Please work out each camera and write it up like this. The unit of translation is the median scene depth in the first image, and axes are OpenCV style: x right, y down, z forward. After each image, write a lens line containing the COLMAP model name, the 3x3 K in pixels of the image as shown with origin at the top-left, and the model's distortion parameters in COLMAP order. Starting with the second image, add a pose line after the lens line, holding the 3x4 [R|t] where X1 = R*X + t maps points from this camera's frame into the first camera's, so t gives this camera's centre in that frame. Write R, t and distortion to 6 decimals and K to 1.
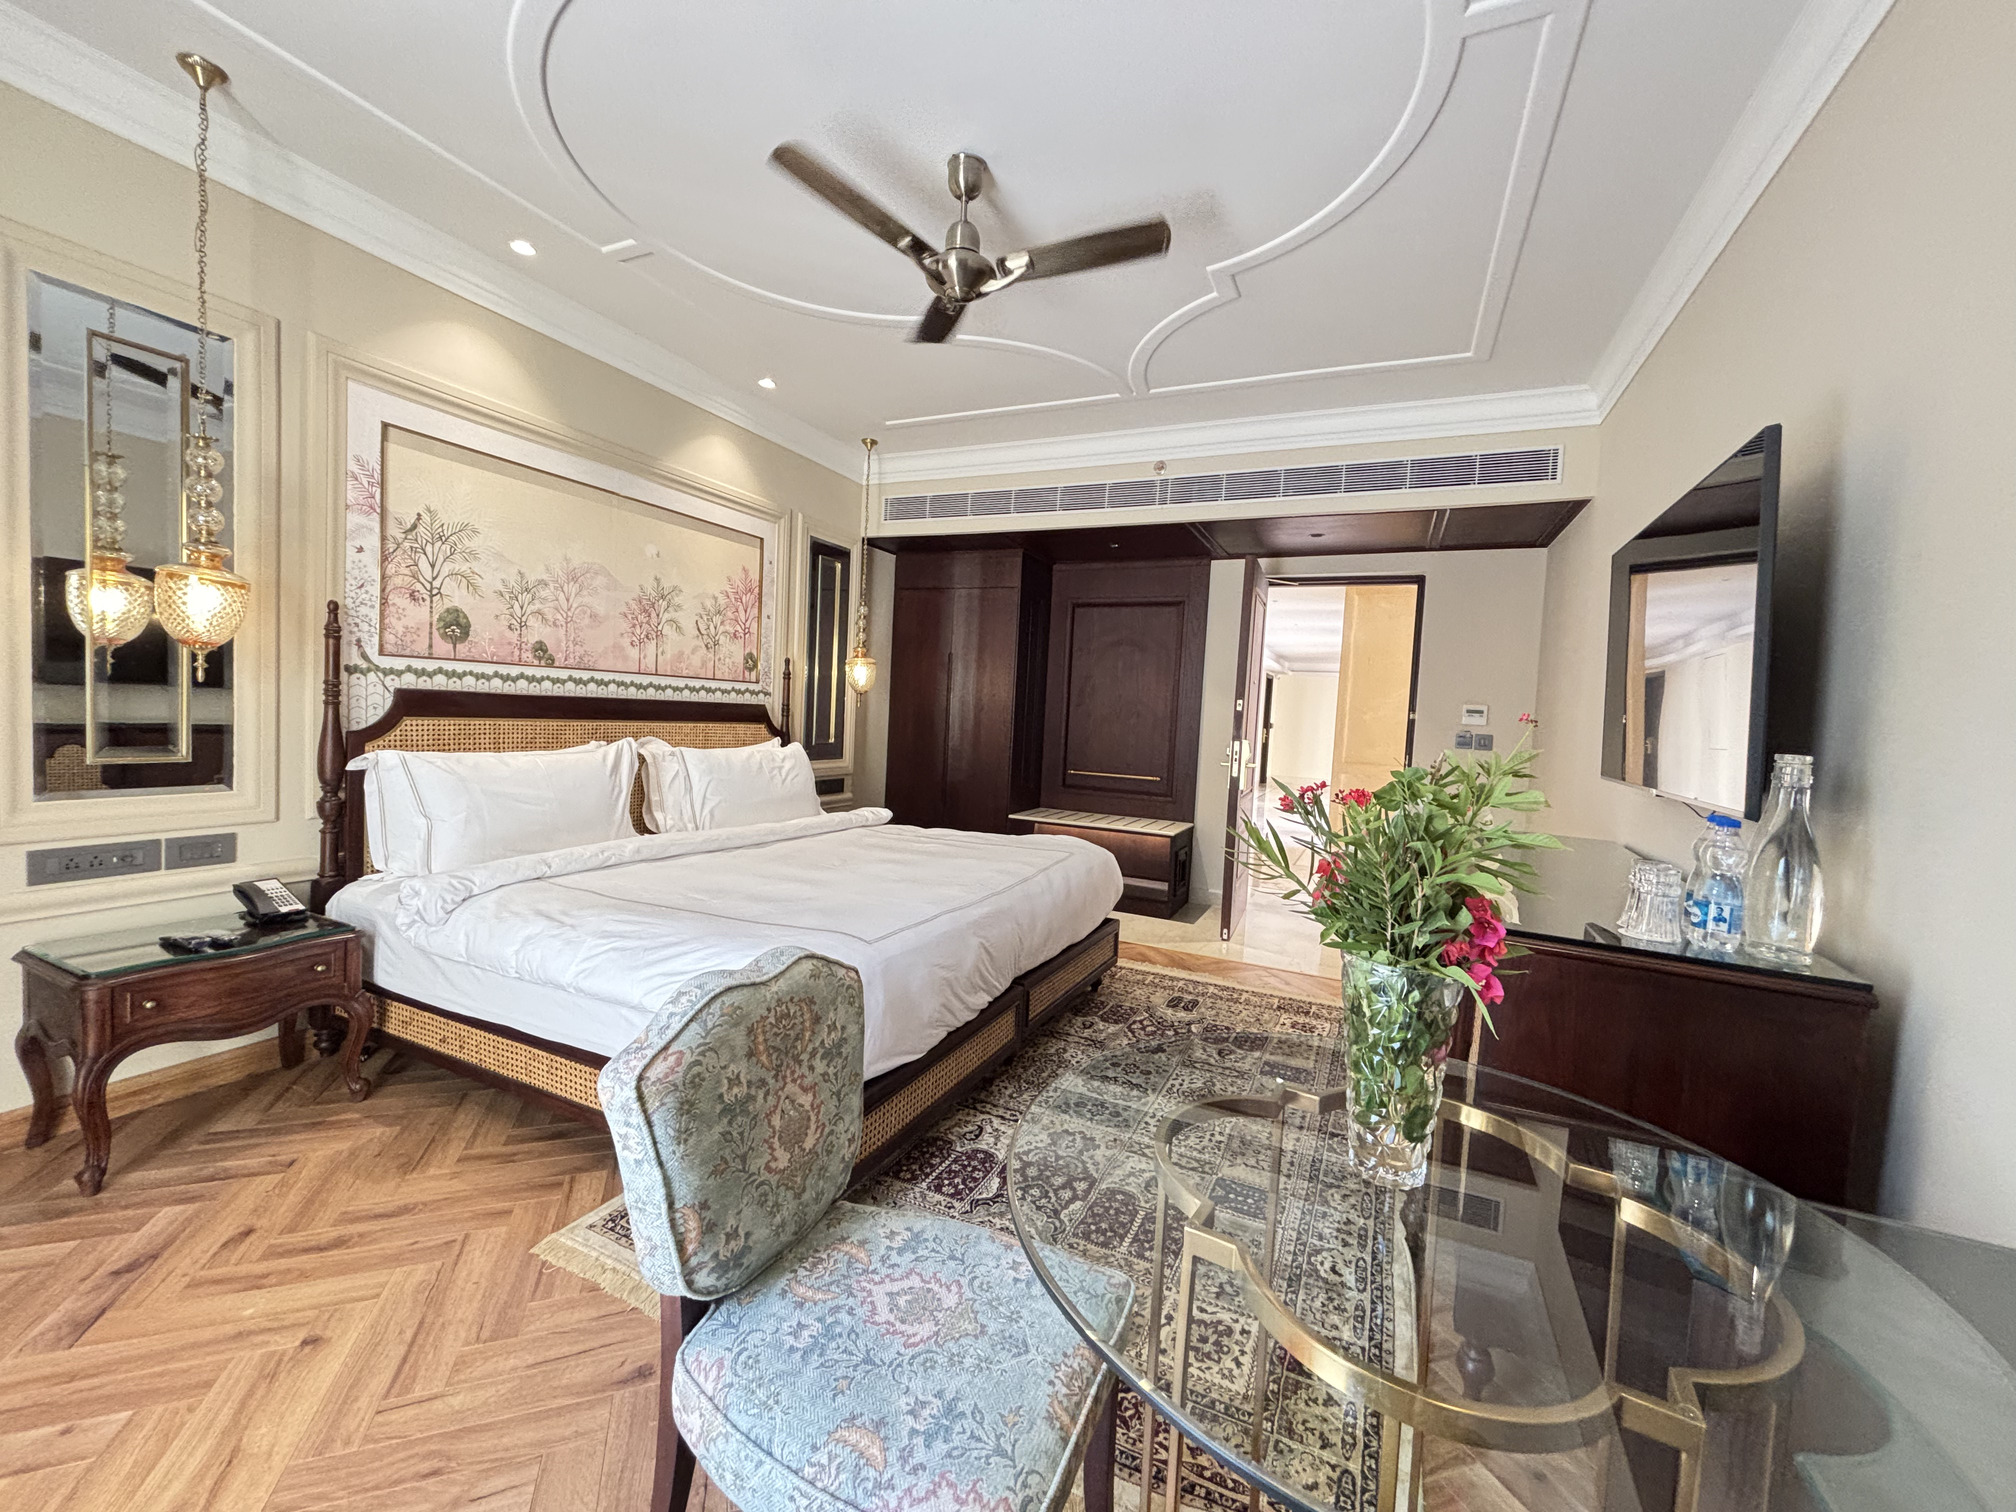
lens RADIAL K [[805.0, 0, 1008.0], [0, 805.0, 756.0], [0, 0, 1]] dist [0.024901, 0.000064]
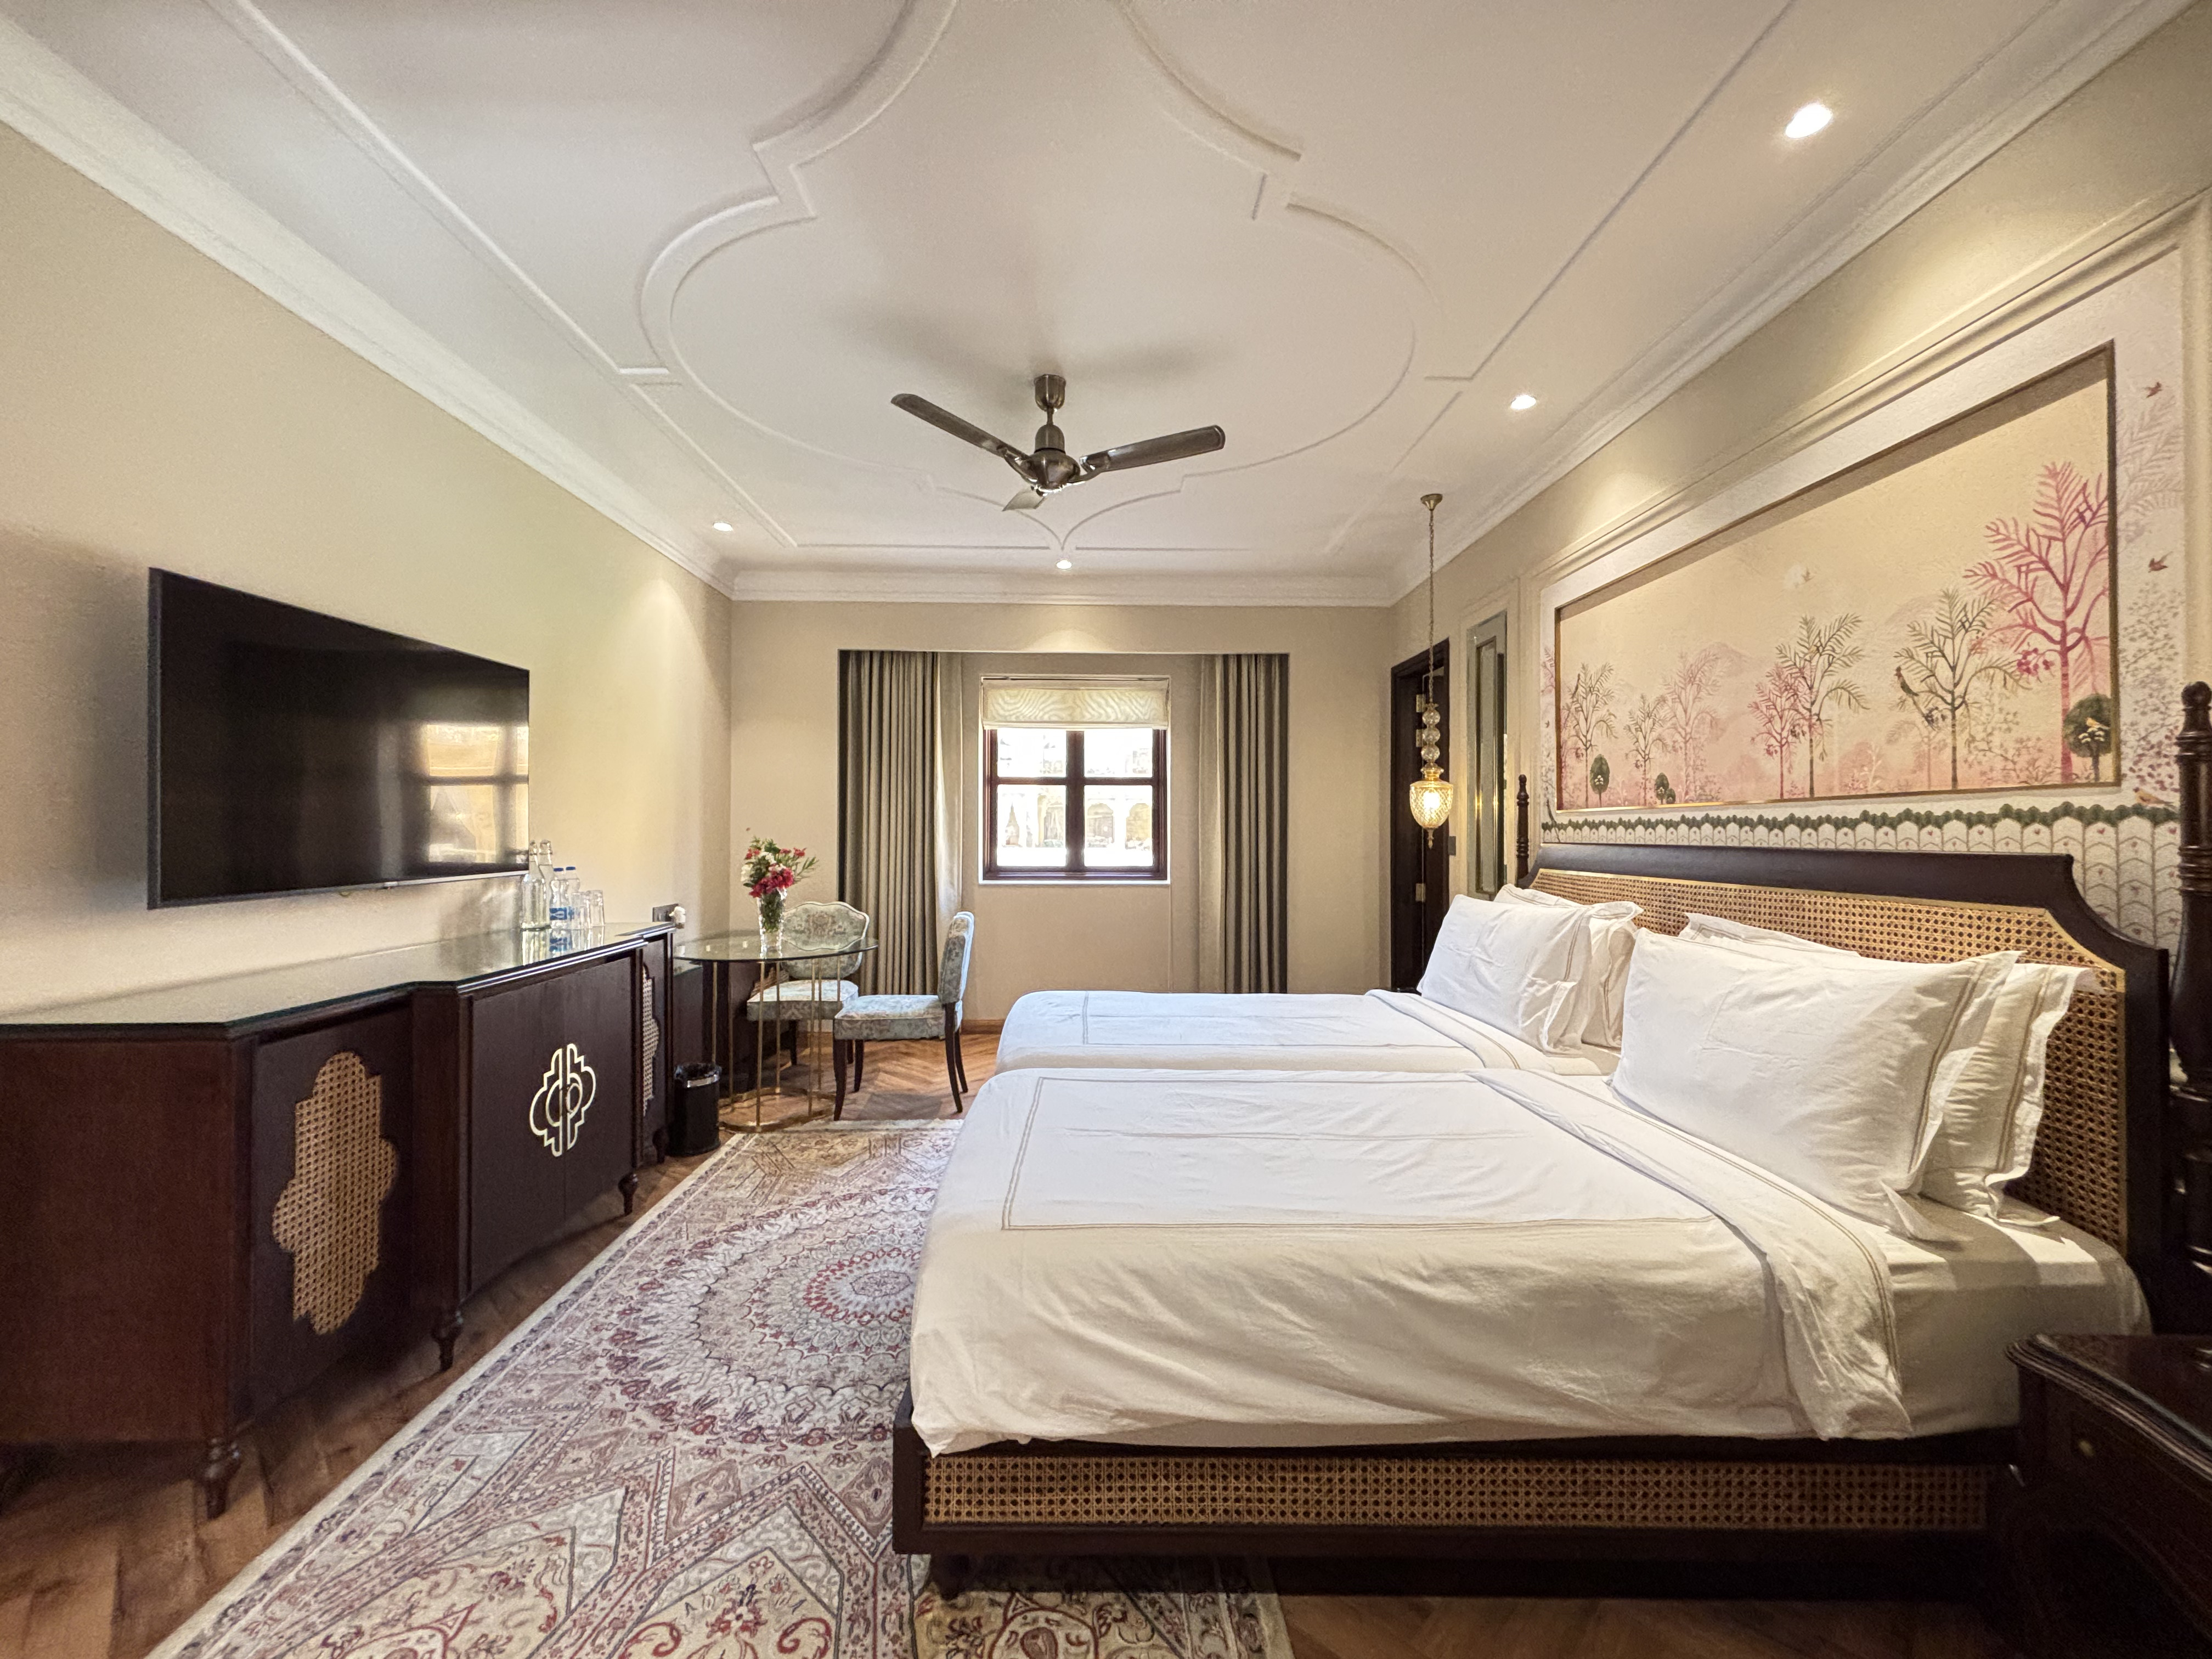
lens RADIAL K [[883.2, 0, 1106.0], [0, 883.2, 829.5], [0, 0, 1]] dist [0.024901, 0.000064]
pose [[-0.899437, -0.042740, -0.434956, 0.237553], [-0.059140, 0.997956, 0.024233, -0.068661], [0.433031, 0.047519, -0.900125, 1.349270]]
